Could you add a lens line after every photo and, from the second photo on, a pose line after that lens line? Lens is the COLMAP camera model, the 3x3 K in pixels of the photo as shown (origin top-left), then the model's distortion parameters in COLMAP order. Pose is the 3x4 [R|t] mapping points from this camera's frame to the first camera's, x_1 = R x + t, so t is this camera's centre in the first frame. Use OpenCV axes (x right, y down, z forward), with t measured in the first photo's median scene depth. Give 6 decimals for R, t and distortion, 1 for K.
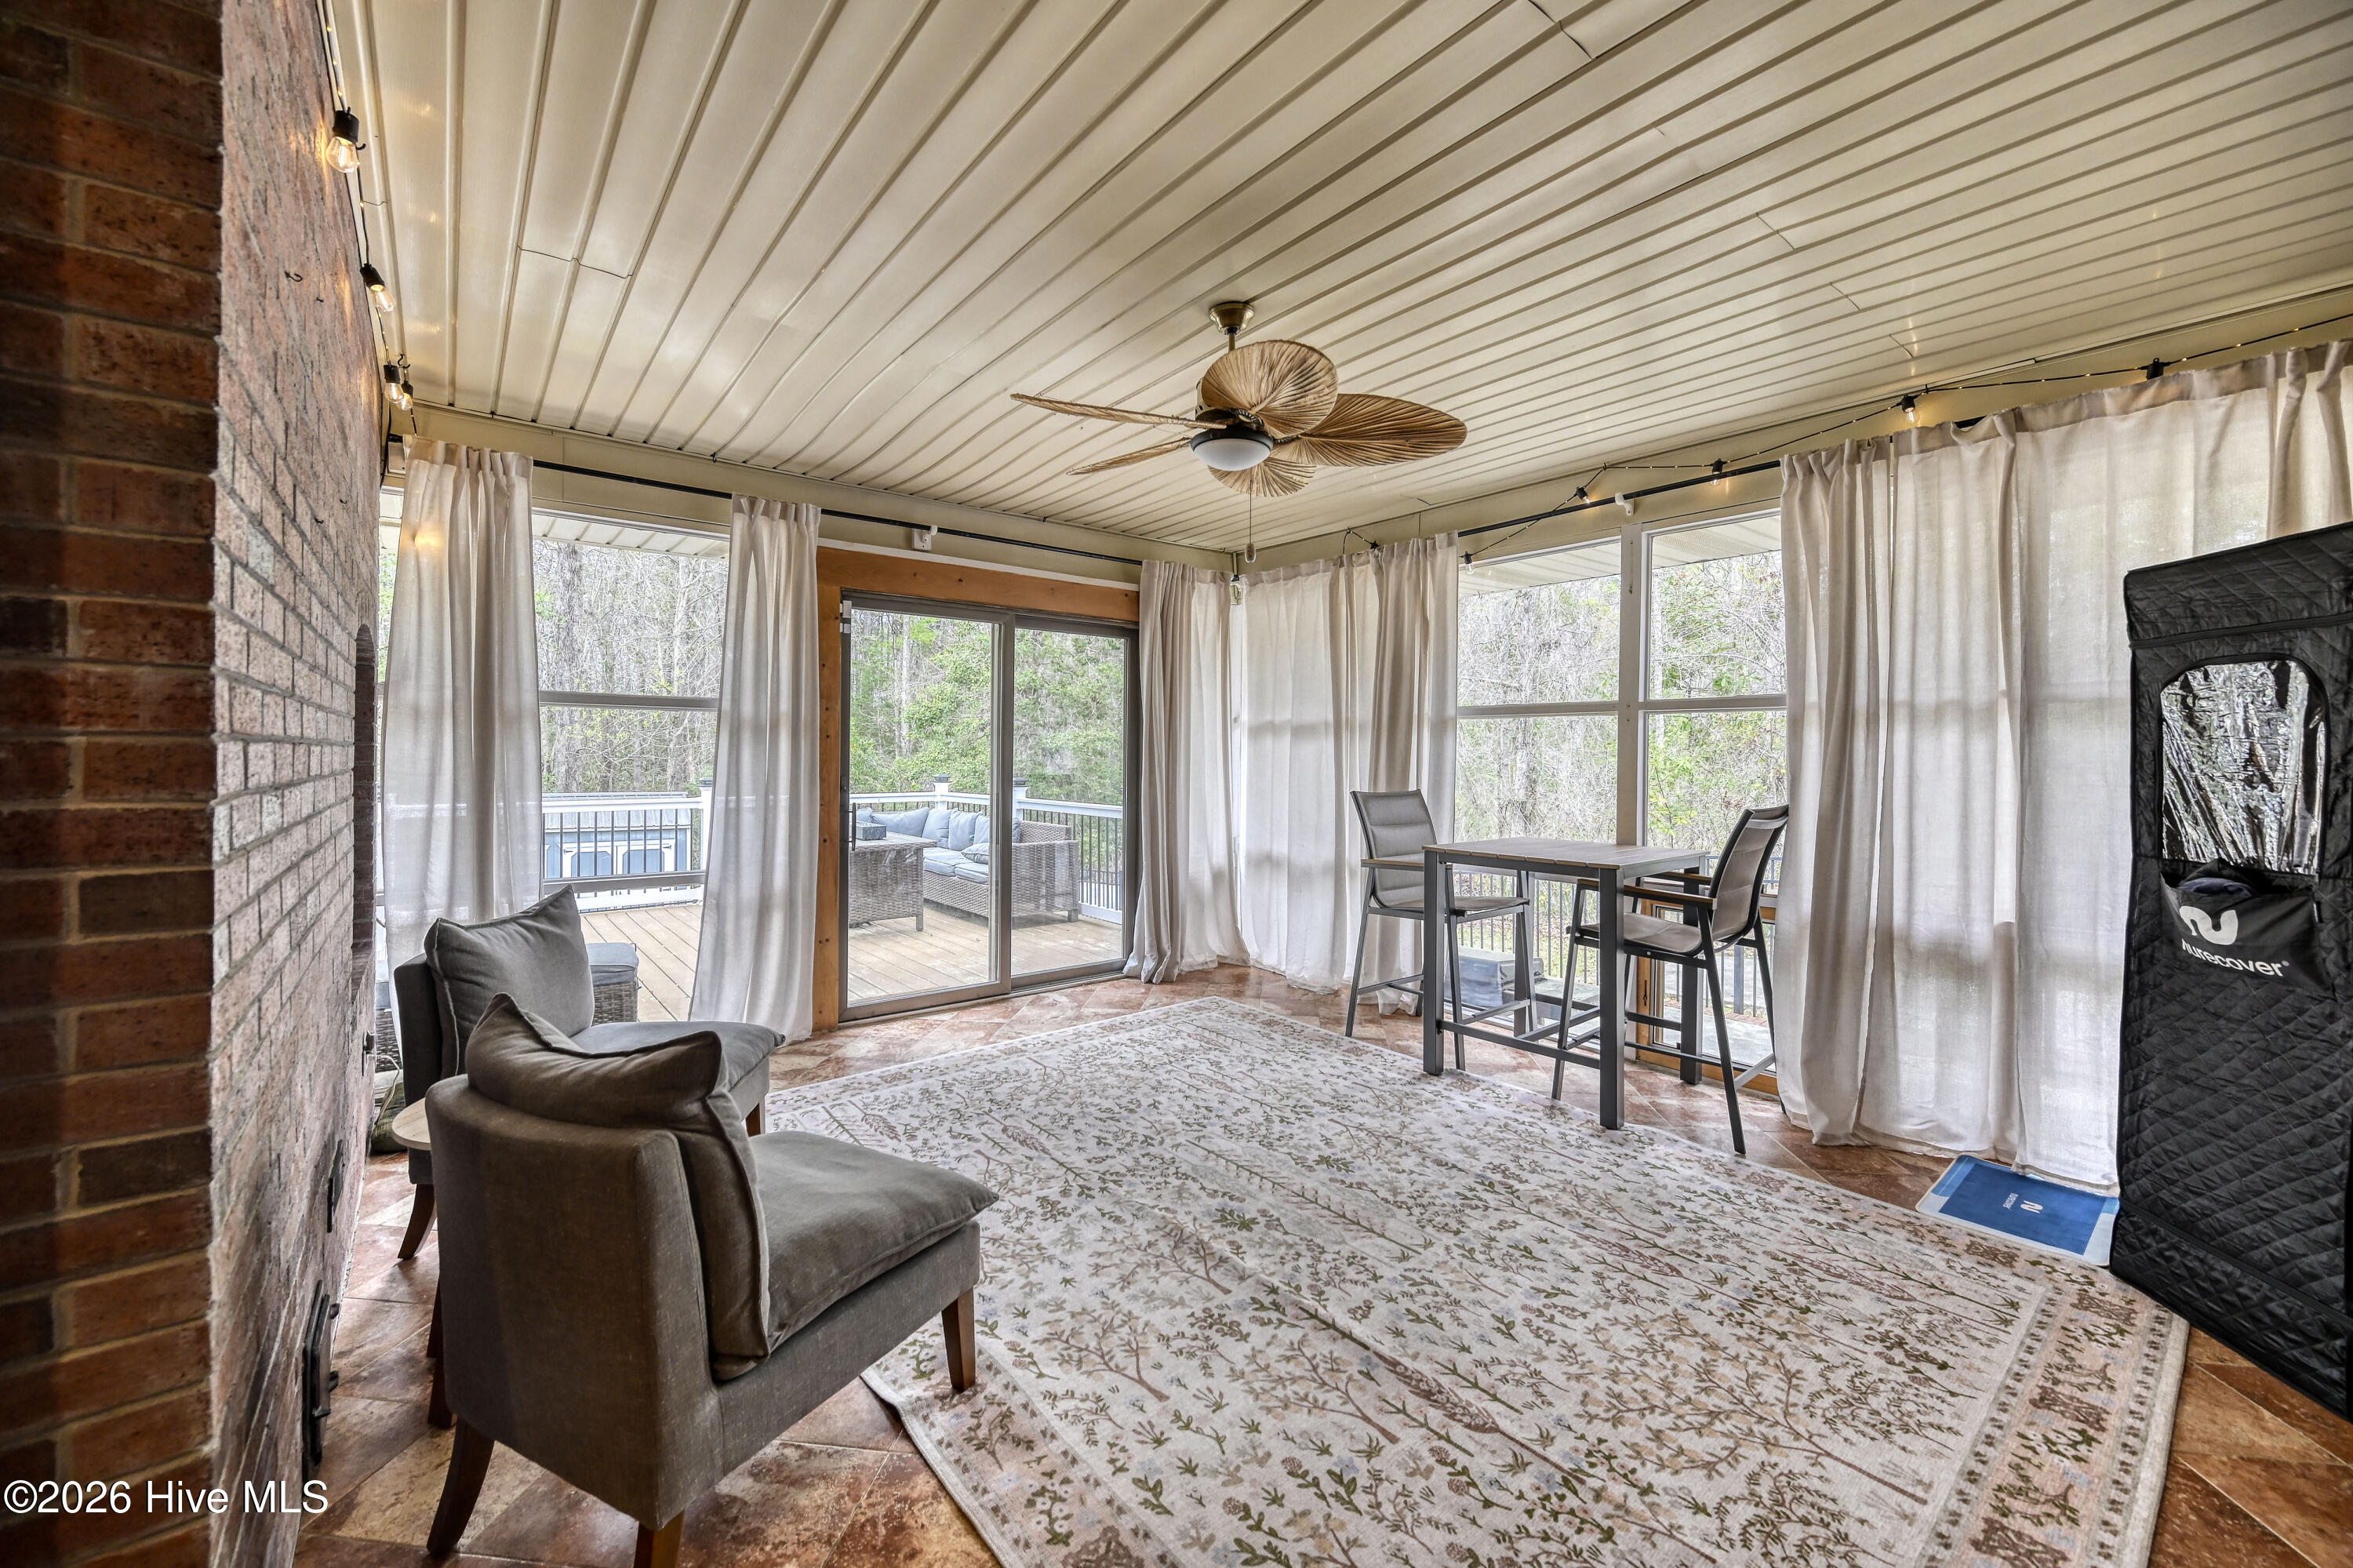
lens RADIAL K [[927.4, 0, 1181.3], [0, 927.4, 770.0], [0, 0, 1]] dist [-0.002301, 0.000780]
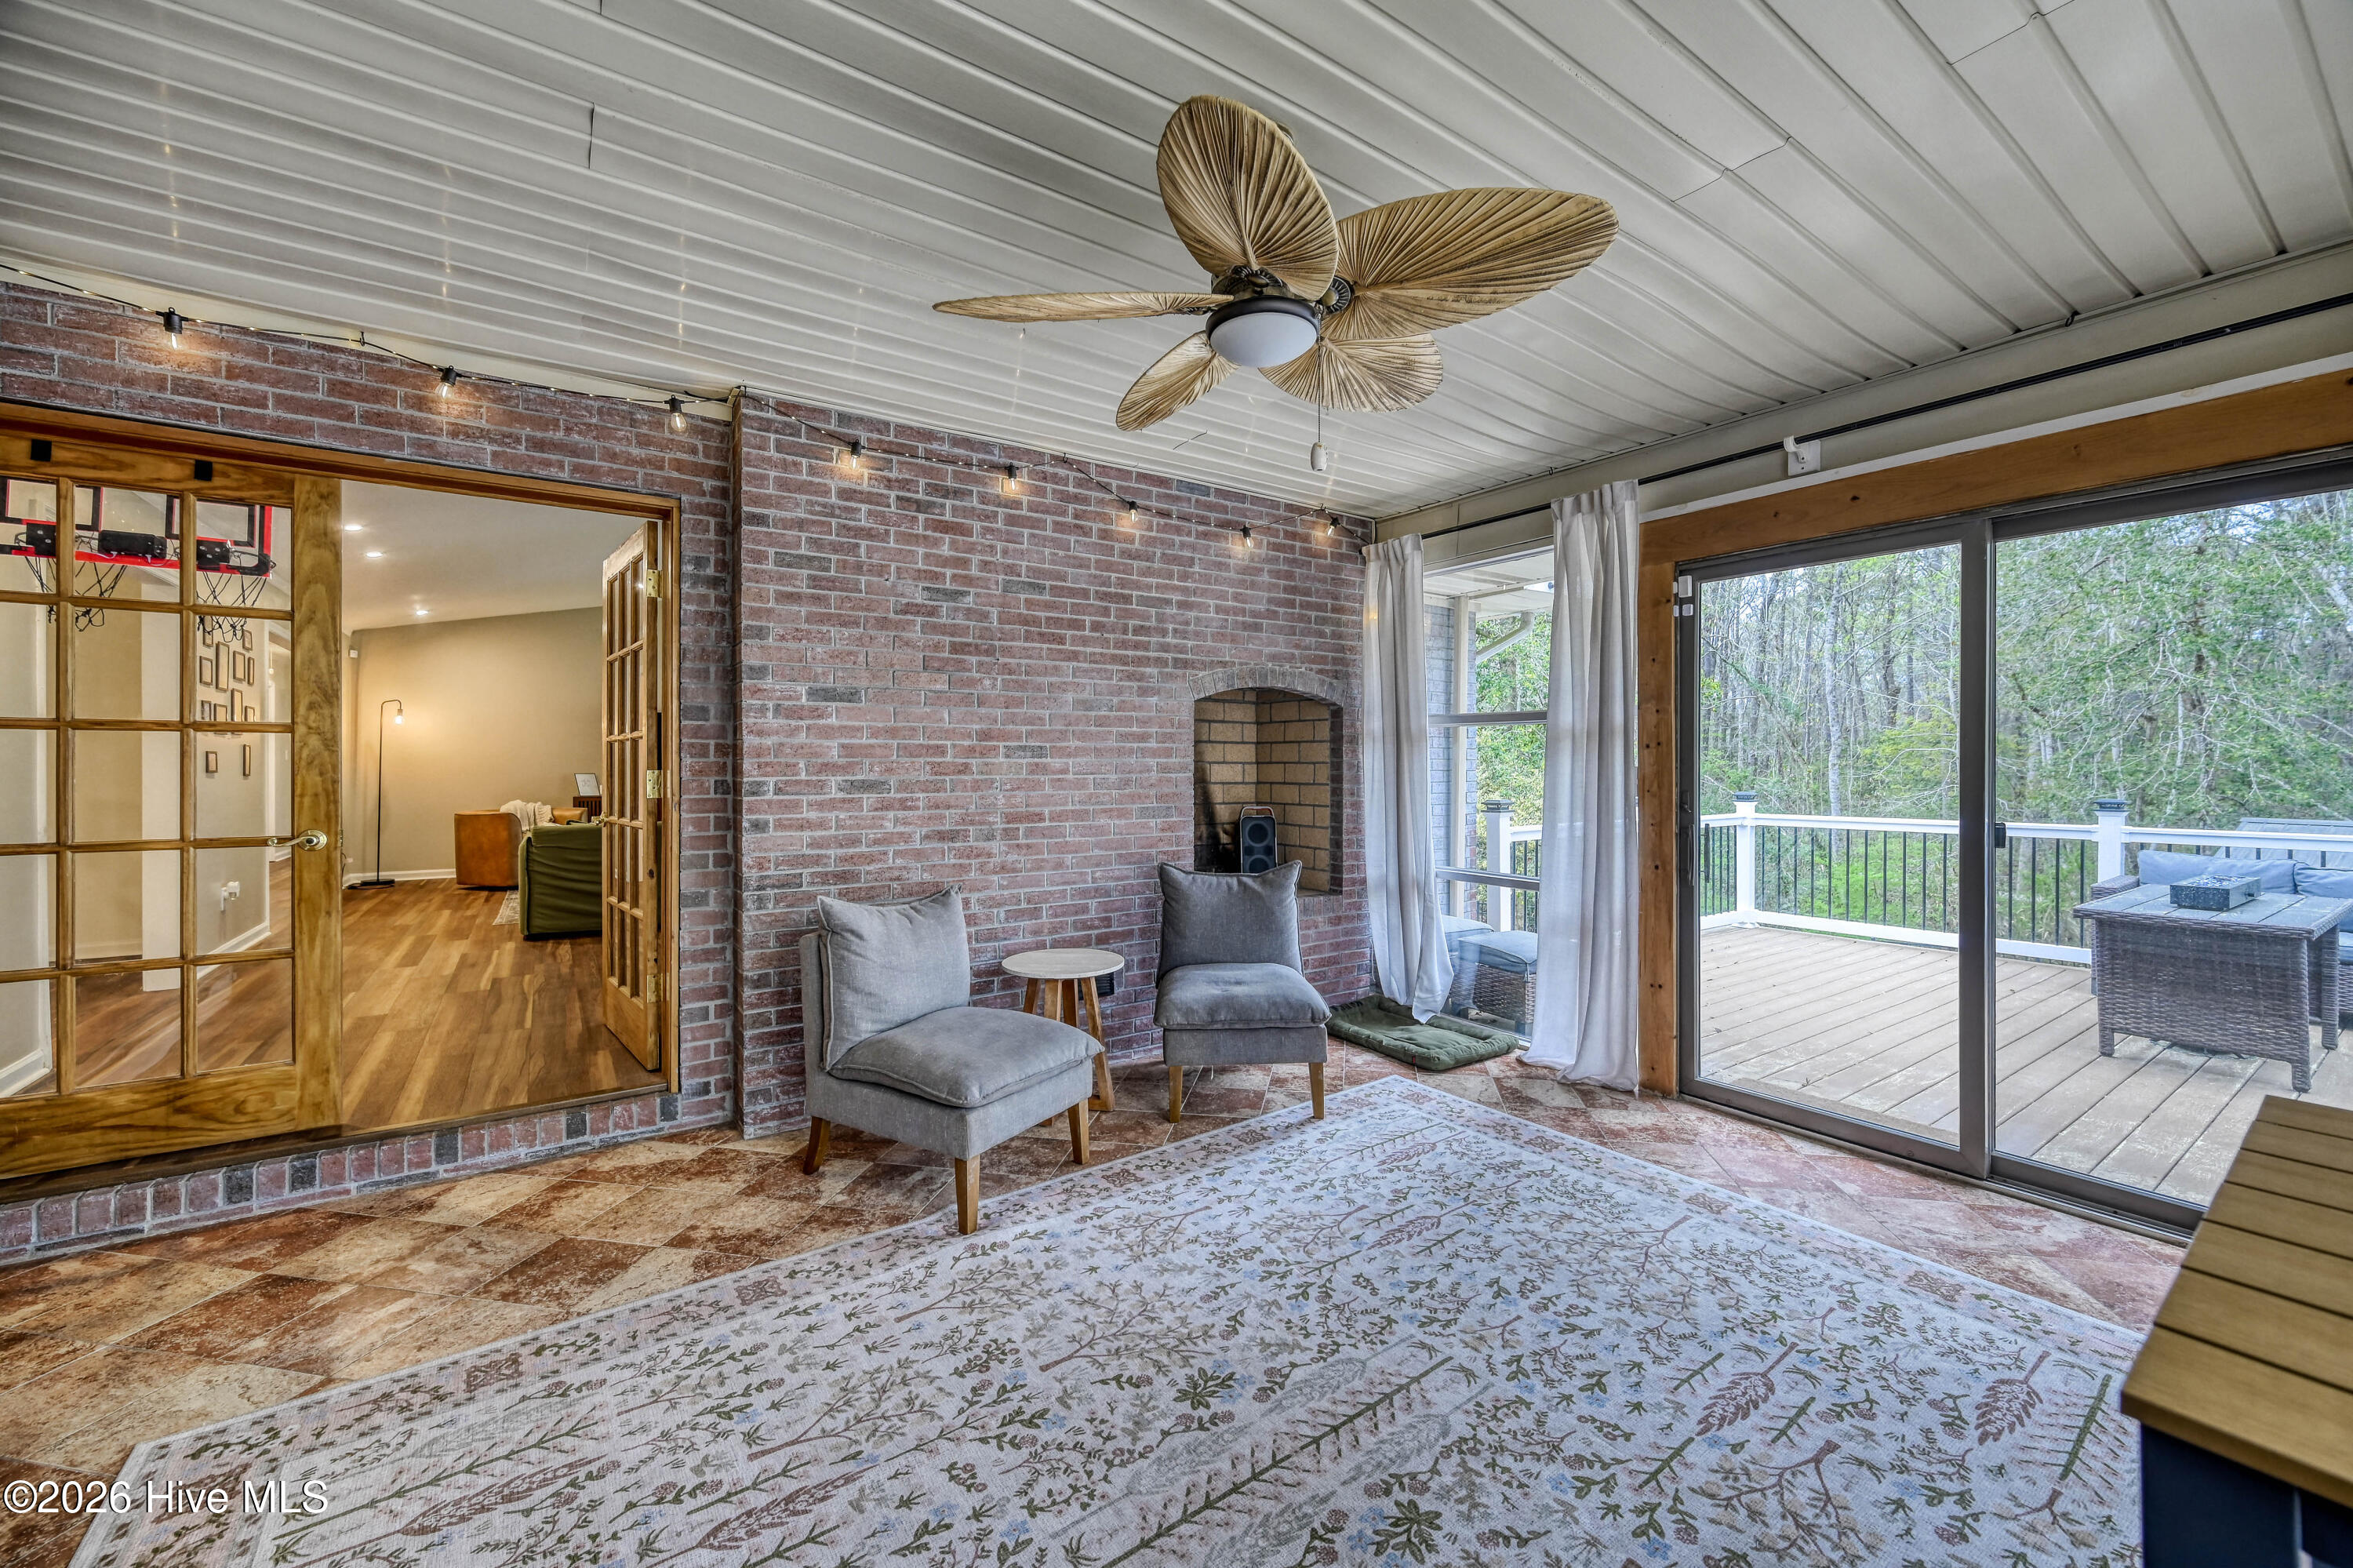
lens RADIAL K [[927.4, 0, 1181.3], [0, 927.4, 770.0], [0, 0, 1]] dist [-0.002301, 0.000780]
pose [[-0.068570, 0.000621, -0.997646, 0.903551], [-0.015504, 0.999878, 0.001688, -0.012895], [0.997526, 0.015583, -0.068552, 1.155414]]
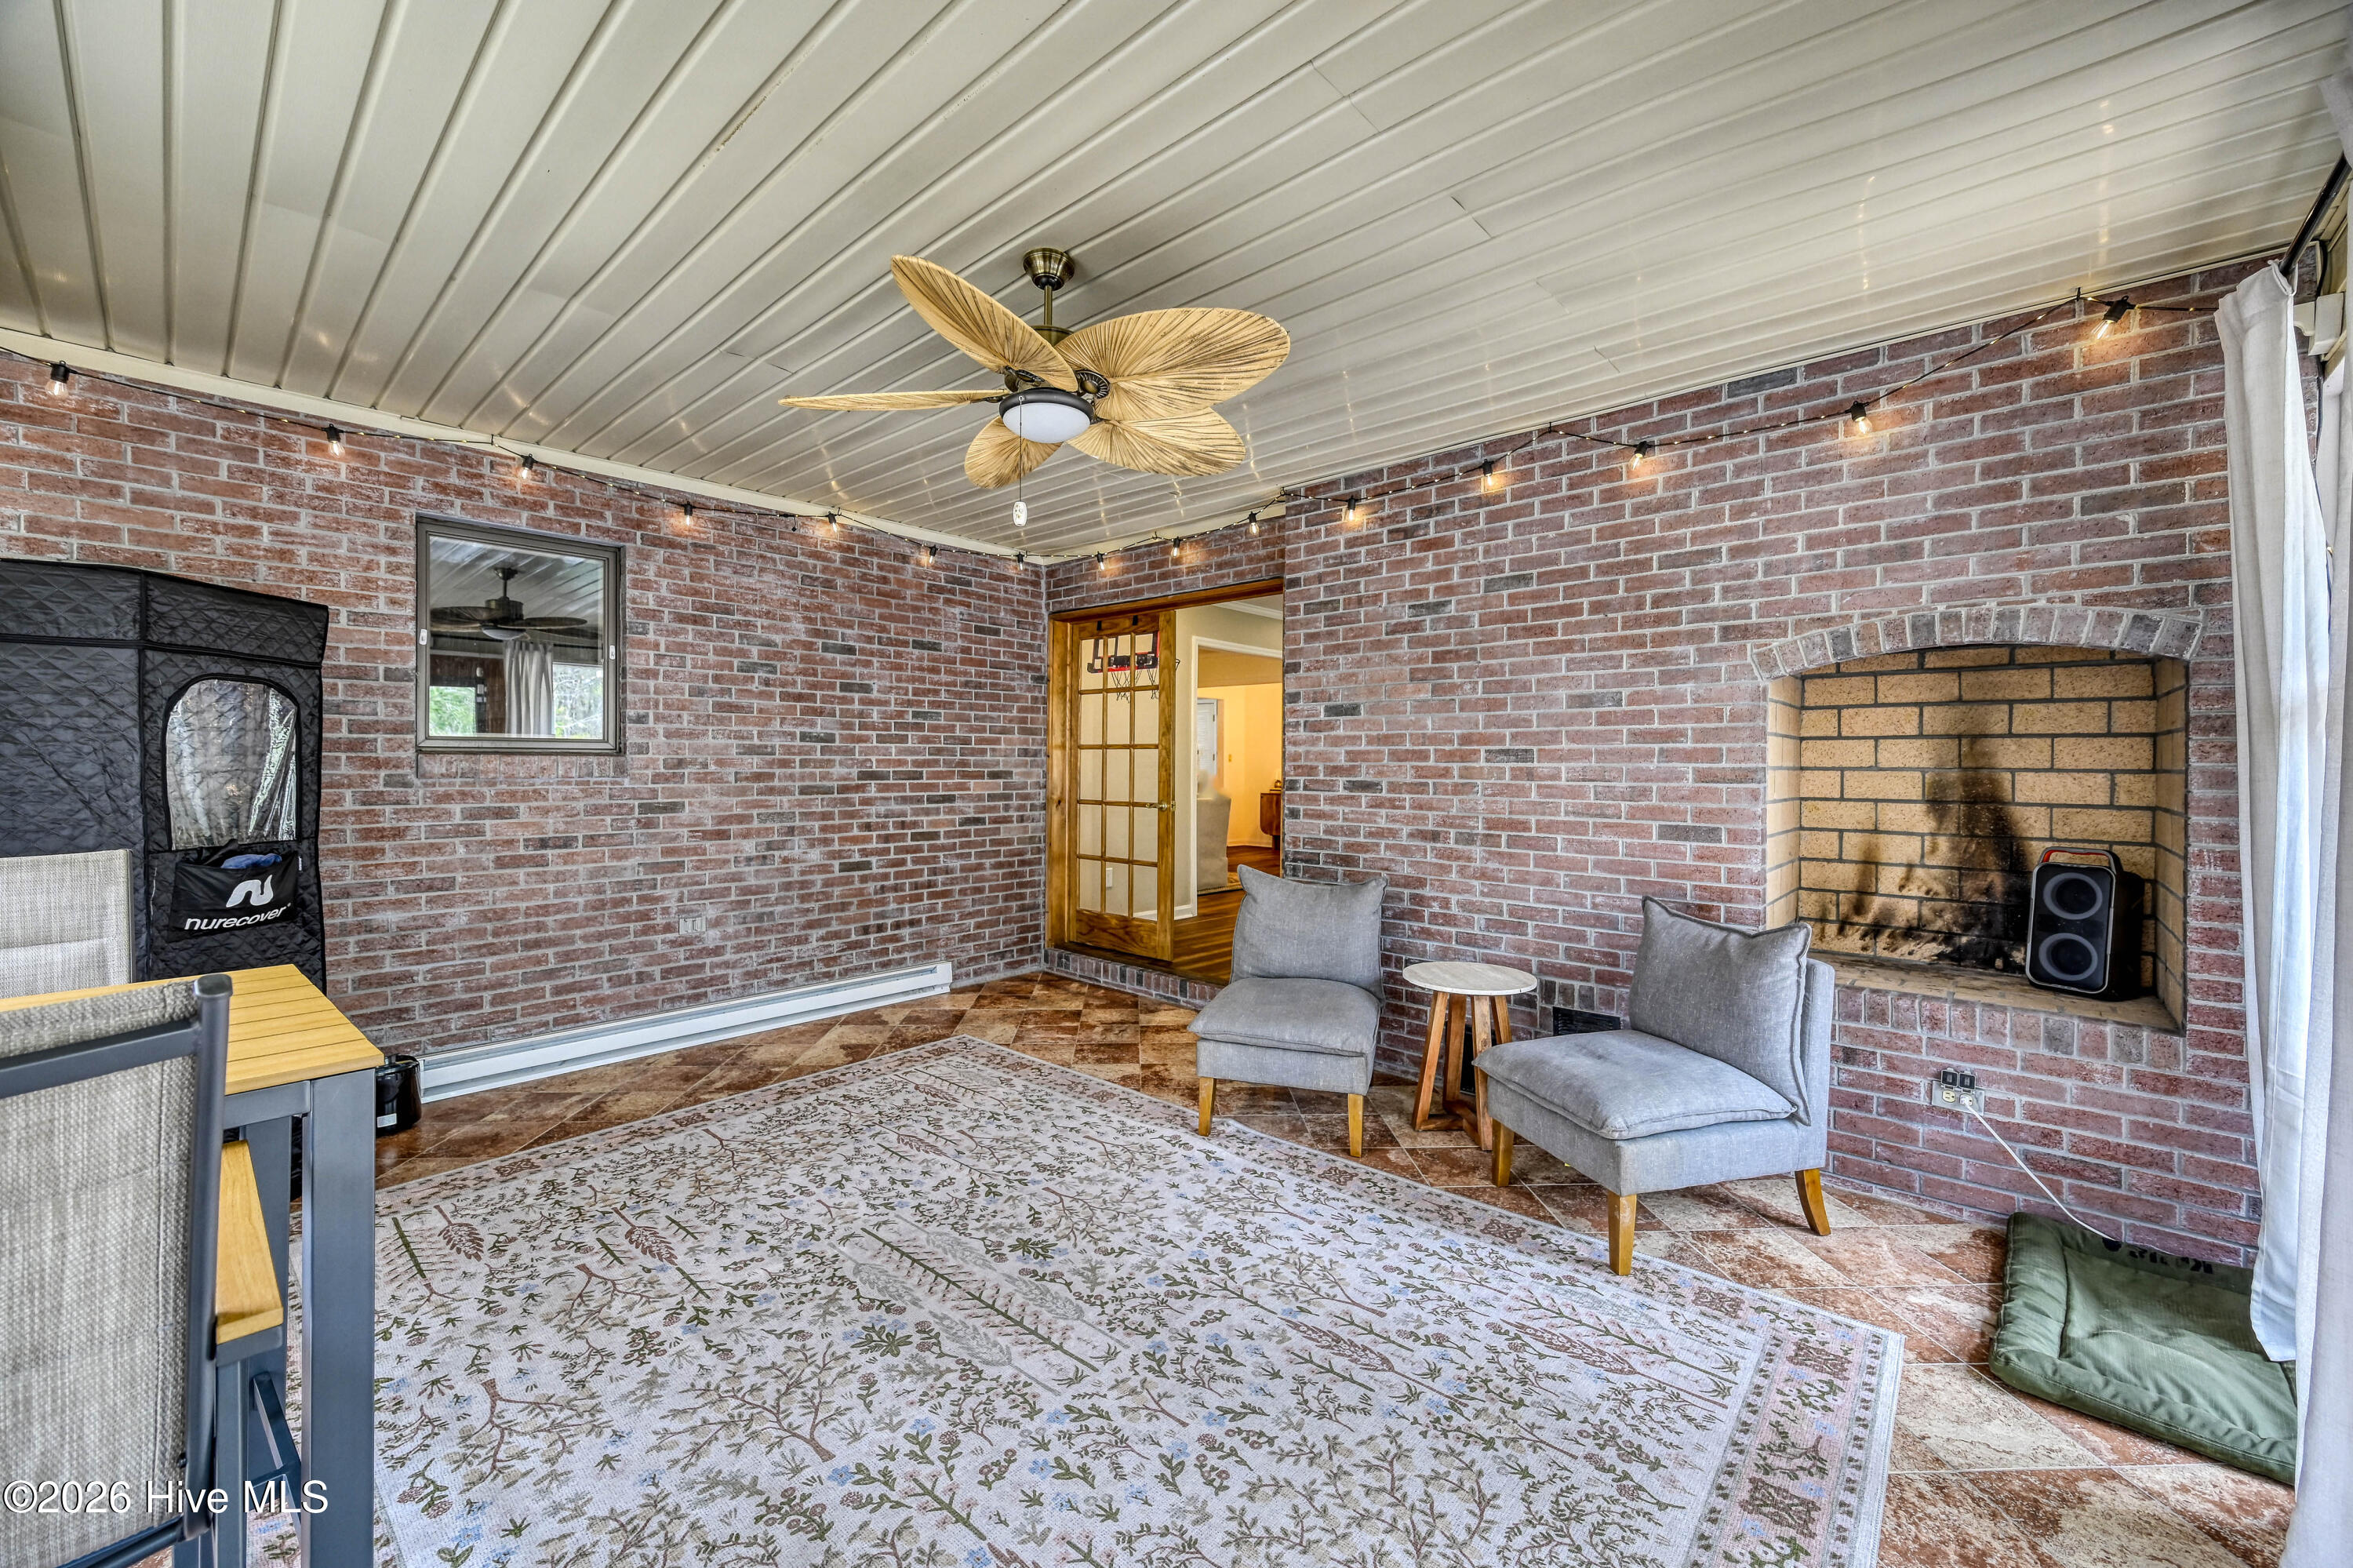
lens RADIAL K [[927.4, 0, 1181.3], [0, 927.4, 770.0], [0, 0, 1]] dist [-0.002301, 0.000780]
pose [[-0.986849, -0.011191, -0.161259, 0.075708], [-0.014797, 0.999666, 0.021178, -0.038937], [0.160968, 0.023285, -0.986685, 2.216052]]
